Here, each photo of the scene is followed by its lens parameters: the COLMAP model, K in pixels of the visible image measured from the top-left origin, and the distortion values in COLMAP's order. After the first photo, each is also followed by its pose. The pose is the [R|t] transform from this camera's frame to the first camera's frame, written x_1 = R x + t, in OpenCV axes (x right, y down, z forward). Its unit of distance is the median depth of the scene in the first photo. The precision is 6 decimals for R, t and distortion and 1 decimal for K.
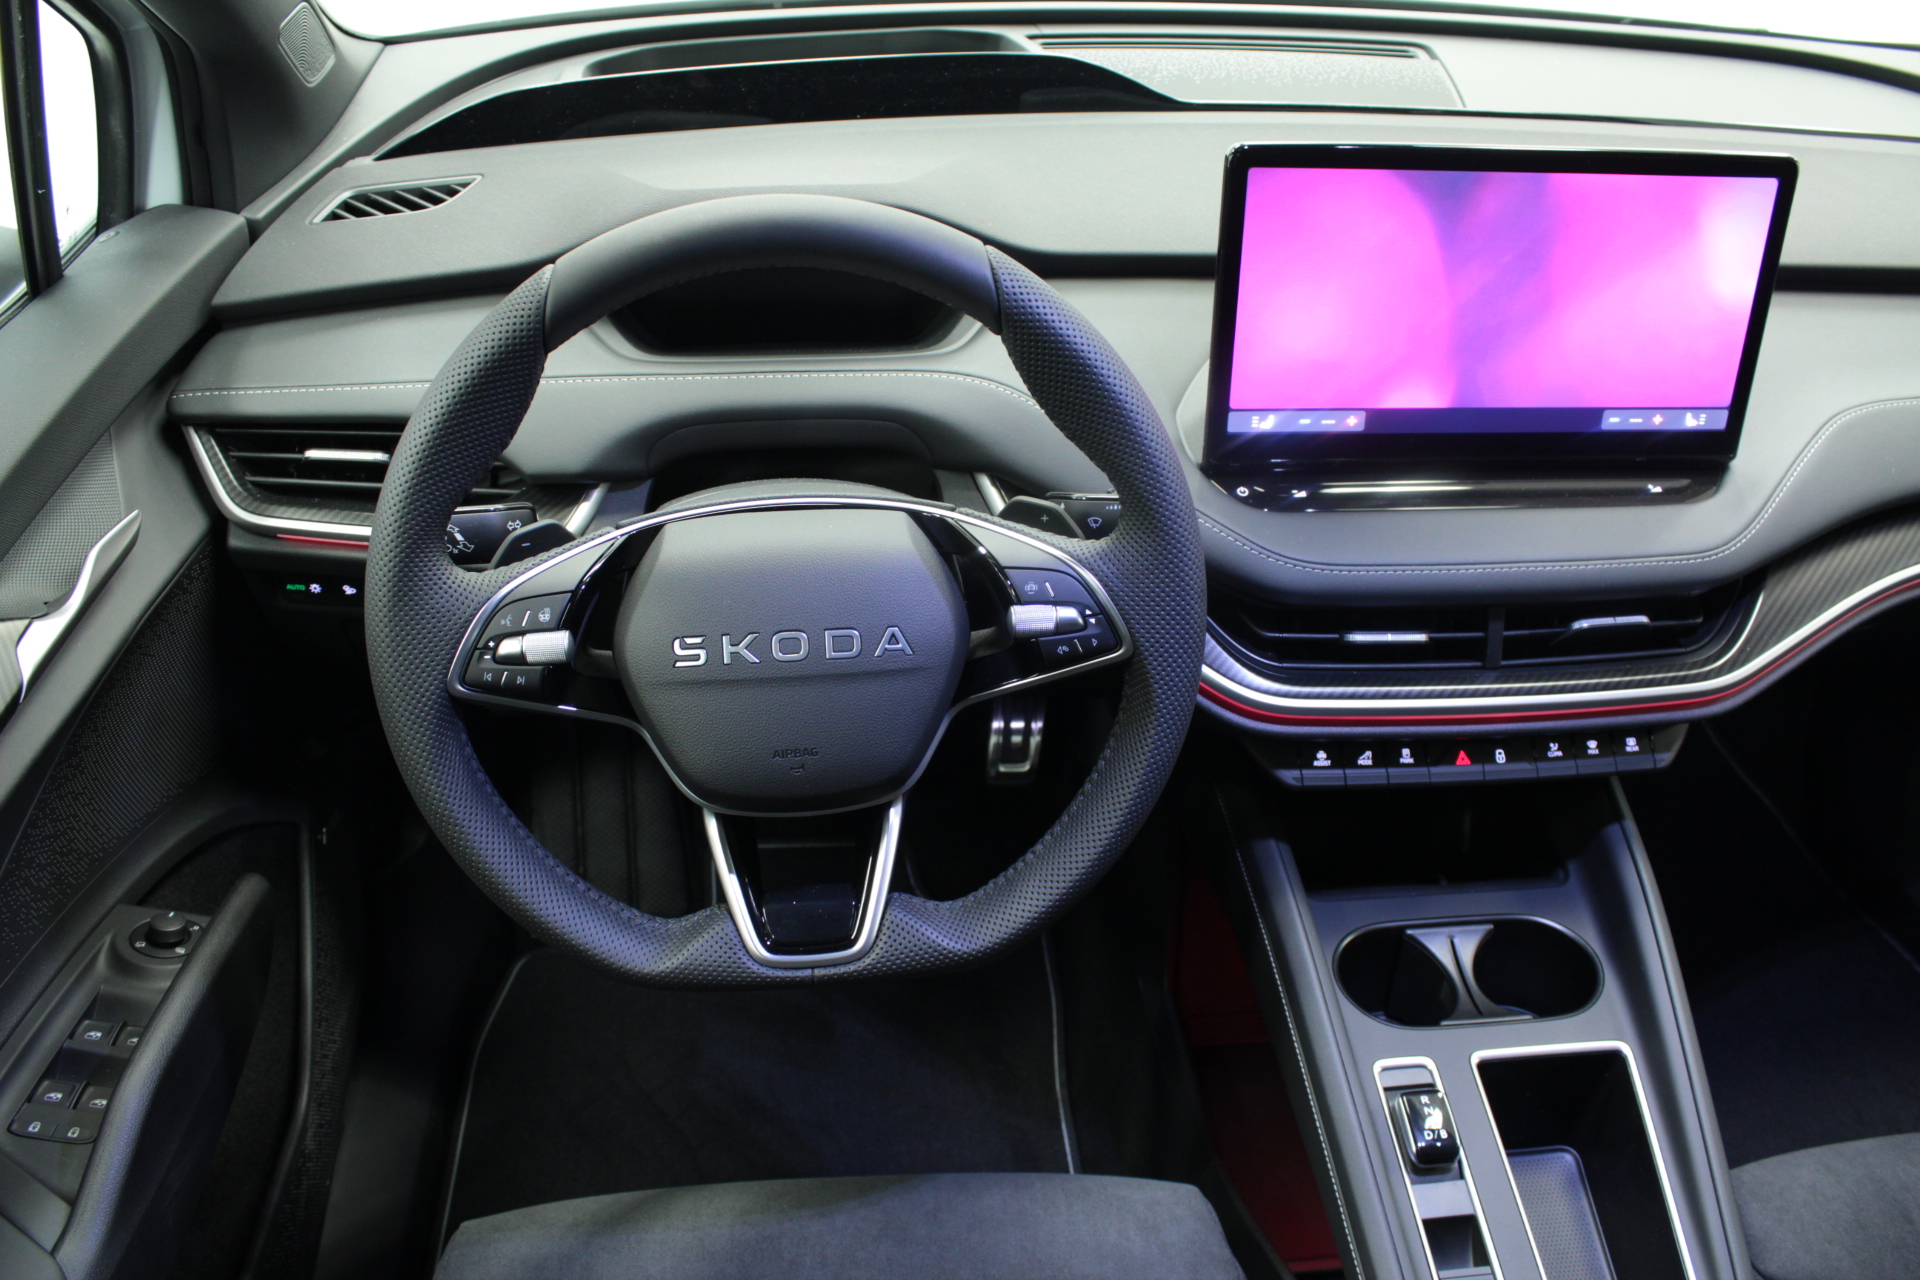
lens RADIAL K [[1531.7, 0, 960.0], [0, 1531.7, 640.0], [0, 0, 1]] dist [-0.152418, 0.119224]
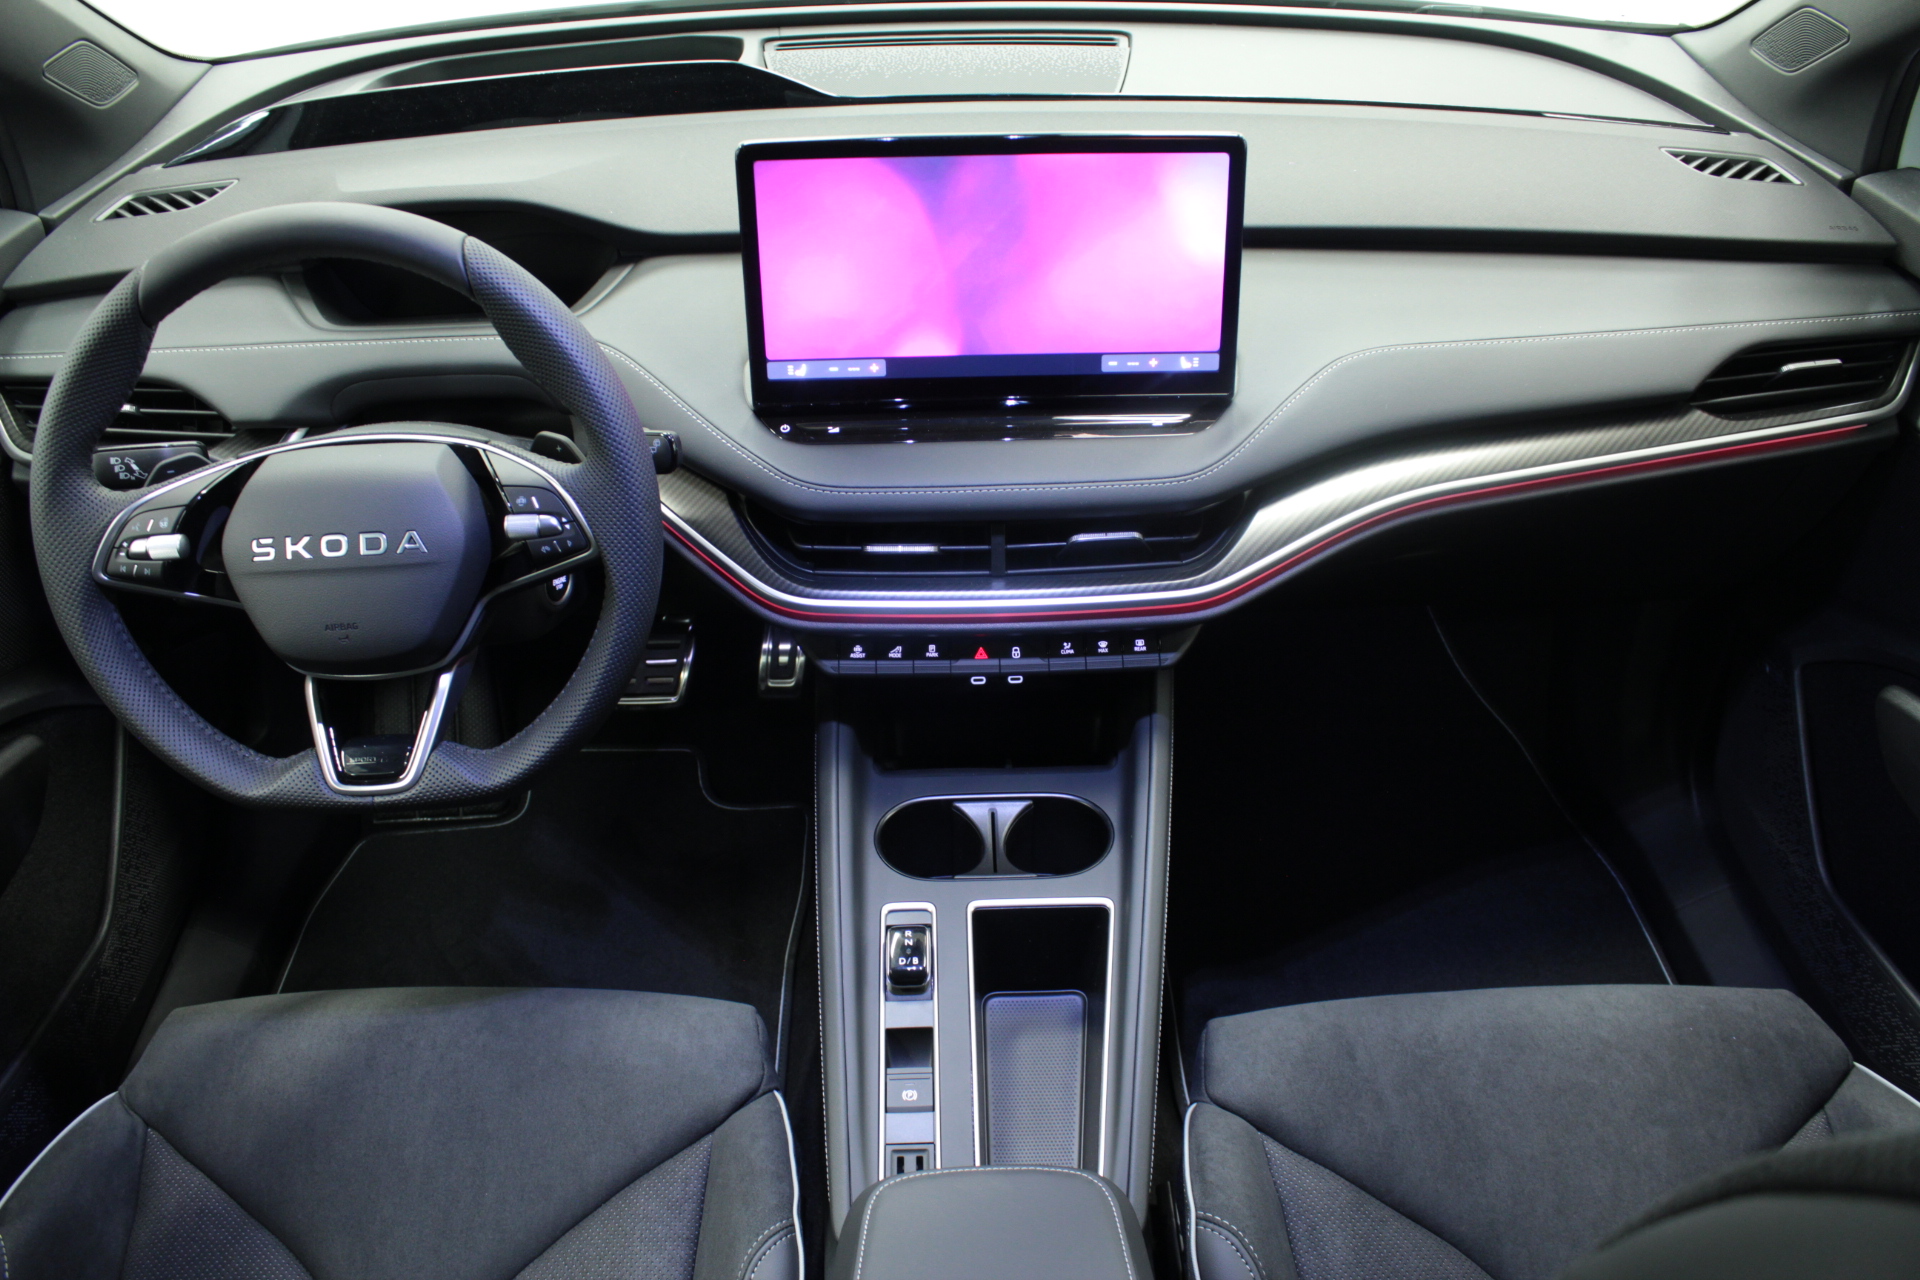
lens RADIAL K [[1531.7, 0, 960.0], [0, 1531.7, 640.0], [0, 0, 1]] dist [-0.152418, 0.119224]
pose [[0.997028, 0.008061, -0.076618, 0.424169], [-0.006395, 0.999738, 0.021964, 0.043338], [0.076775, -0.021409, 0.996819, -0.199536]]
